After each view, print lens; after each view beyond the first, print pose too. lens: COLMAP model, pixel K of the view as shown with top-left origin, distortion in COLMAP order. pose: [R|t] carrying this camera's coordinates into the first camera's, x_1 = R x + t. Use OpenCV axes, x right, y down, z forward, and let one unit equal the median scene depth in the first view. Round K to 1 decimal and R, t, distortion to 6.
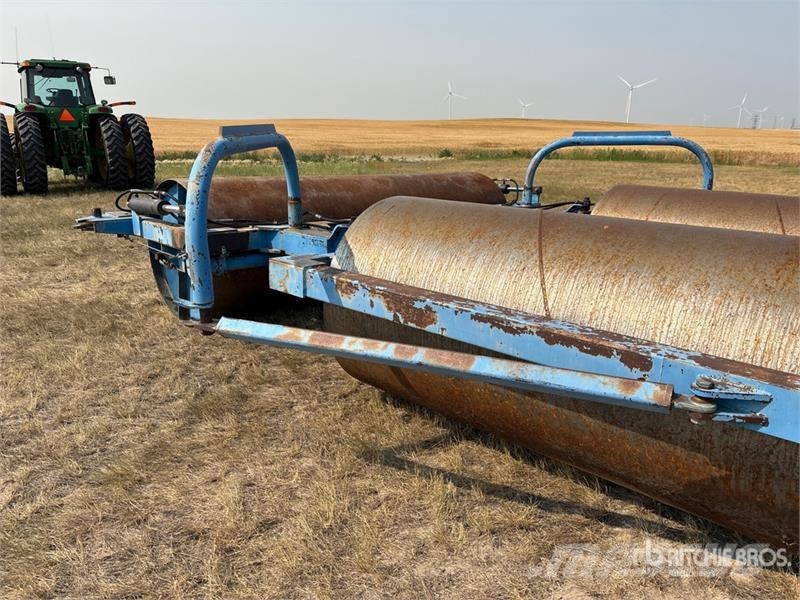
lens RADIAL K [[605.0, 0, 401.4], [0, 605.0, 306.1], [0, 0, 1]] dist [0.043777, -0.053975]
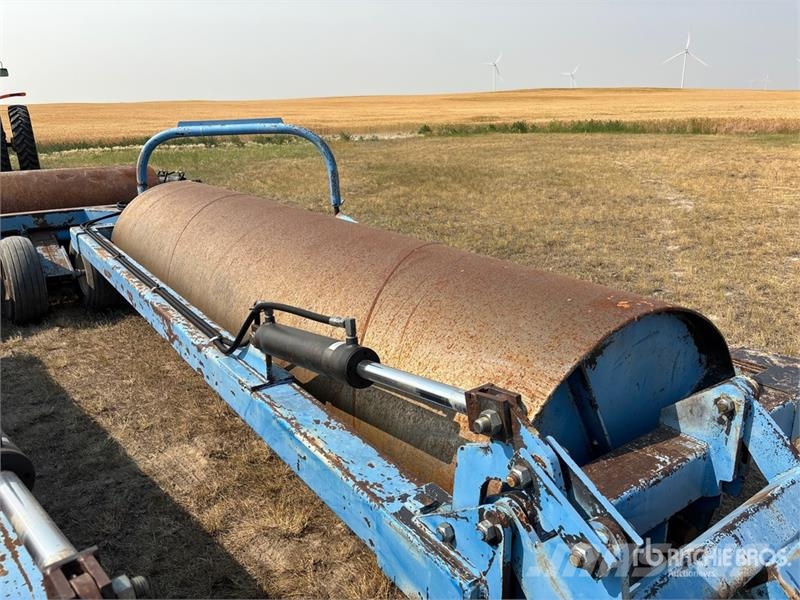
lens RADIAL K [[605.0, 0, 398.4], [0, 605.0, 297.0], [0, 0, 1]] dist [0.043777, -0.053975]
pose [[0.996590, -0.009671, -0.081939, 0.268840], [0.011660, 0.999648, 0.023833, -0.016675], [0.081679, -0.024707, 0.996352, 0.044868]]
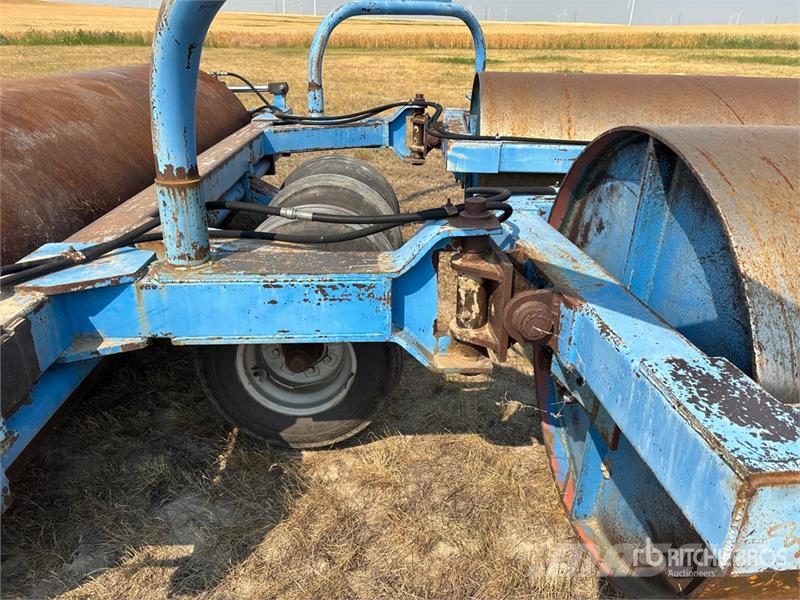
lens RADIAL K [[605.0, 0, 405.8], [0, 605.0, 303.0], [0, 0, 1]] dist [0.043777, -0.053975]
pose [[0.660345, -0.311335, 0.683385, -0.093472], [0.194150, 0.949852, 0.245126, -0.046733], [-0.725431, -0.029188, 0.687676, 0.196592]]
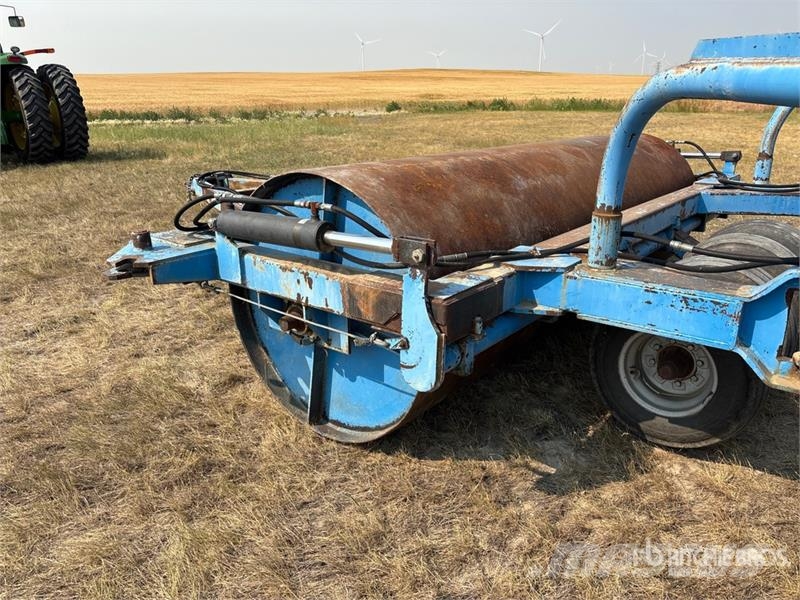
lens RADIAL K [[605.0, 0, 405.4], [0, 605.0, 302.6], [0, 0, 1]] dist [0.043777, -0.053975]
pose [[0.989970, -0.062821, 0.126543, -0.113426], [0.054374, 0.996124, 0.069139, -0.040469], [-0.130396, -0.061565, 0.989549, 0.149935]]
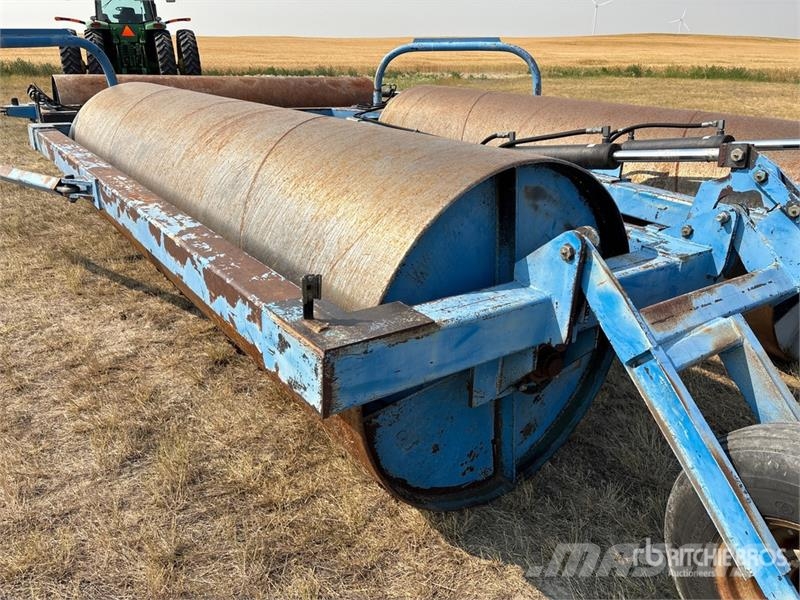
lens RADIAL K [[605.0, 0, 402.2], [0, 605.0, 297.7], [0, 0, 1]] dist [0.043777, -0.053975]
pose [[0.978643, 0.075326, -0.191270, 0.201973], [-0.054489, 0.992218, 0.111960, 0.025189], [0.198215, -0.099147, 0.975131, -0.058357]]
